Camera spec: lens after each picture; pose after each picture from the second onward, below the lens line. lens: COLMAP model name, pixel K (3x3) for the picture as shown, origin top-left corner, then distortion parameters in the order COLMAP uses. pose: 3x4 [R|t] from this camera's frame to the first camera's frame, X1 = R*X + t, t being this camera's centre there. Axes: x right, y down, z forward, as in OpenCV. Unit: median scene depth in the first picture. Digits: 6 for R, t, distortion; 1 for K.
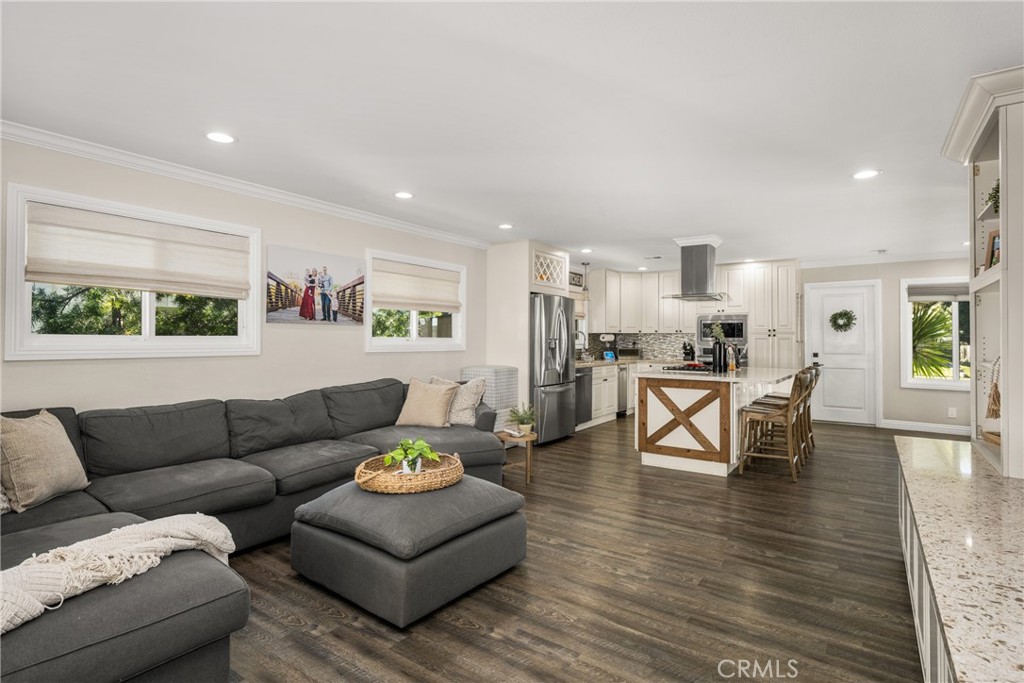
lens RADIAL K [[524.4, 0, 511.5], [0, 524.4, 336.3], [0, 0, 1]] dist [0.001598, 0.000131]
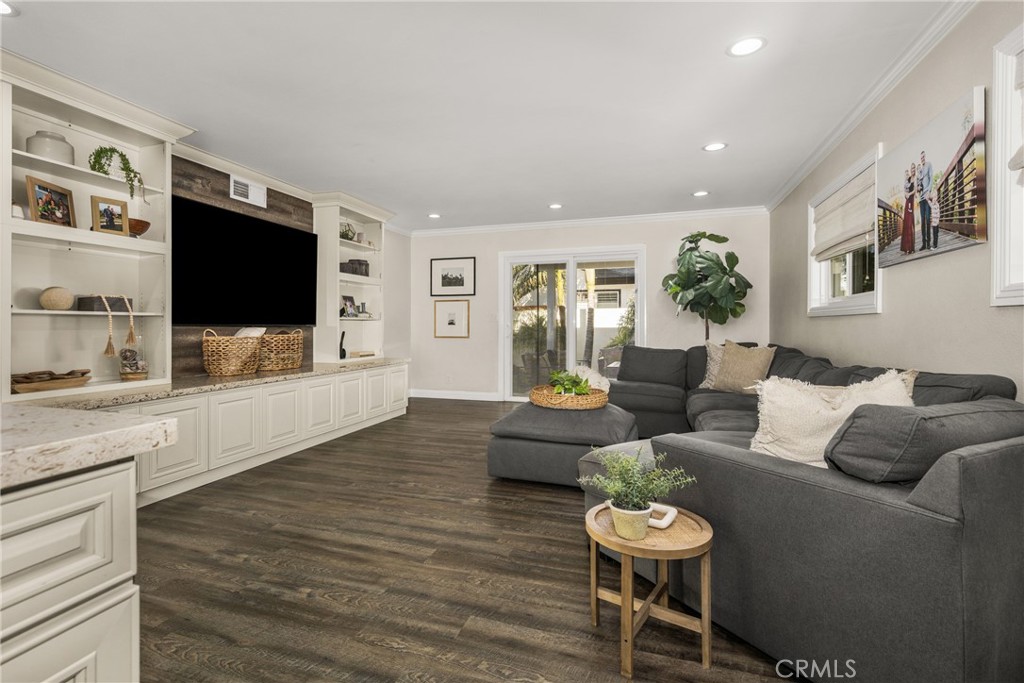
lens RADIAL K [[445.8, 0, 513.8], [0, 445.8, 334.1], [0, 0, 1]] dist [0.001772, 0.000069]
pose [[-0.942853, 0.008131, -0.333109, 0.269727], [0.003524, 0.999890, 0.014431, 0.065904], [0.333189, 0.012432, -0.942778, 1.705530]]
